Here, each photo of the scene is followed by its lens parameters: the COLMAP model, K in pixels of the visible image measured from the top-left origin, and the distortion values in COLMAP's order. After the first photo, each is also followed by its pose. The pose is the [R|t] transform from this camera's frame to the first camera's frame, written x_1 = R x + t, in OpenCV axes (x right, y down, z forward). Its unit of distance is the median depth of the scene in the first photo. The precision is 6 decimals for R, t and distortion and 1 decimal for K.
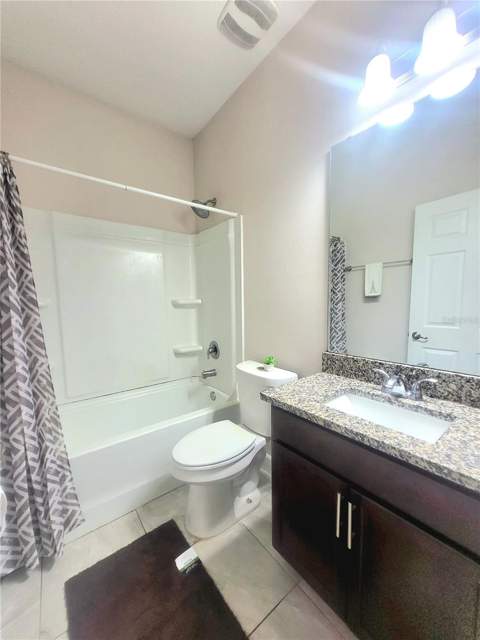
lens RADIAL K [[250.7, 0, 238.4], [0, 250.7, 321.8], [0, 0, 1]] dist [0.008901, 0.000969]
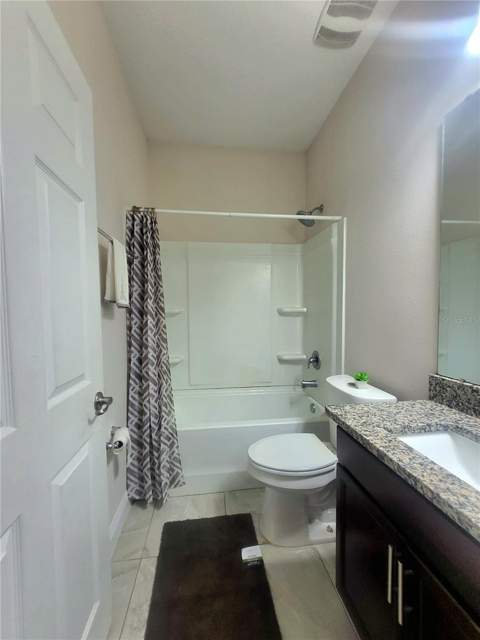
lens RADIAL K [[250.7, 0, 234.5], [0, 250.7, 319.6], [0, 0, 1]] dist [0.008901, 0.000969]
pose [[0.862523, 0.022991, -0.505496, 0.219877], [-0.045738, 0.998420, -0.032632, 0.005250], [0.503947, 0.051266, 0.862212, 0.009255]]
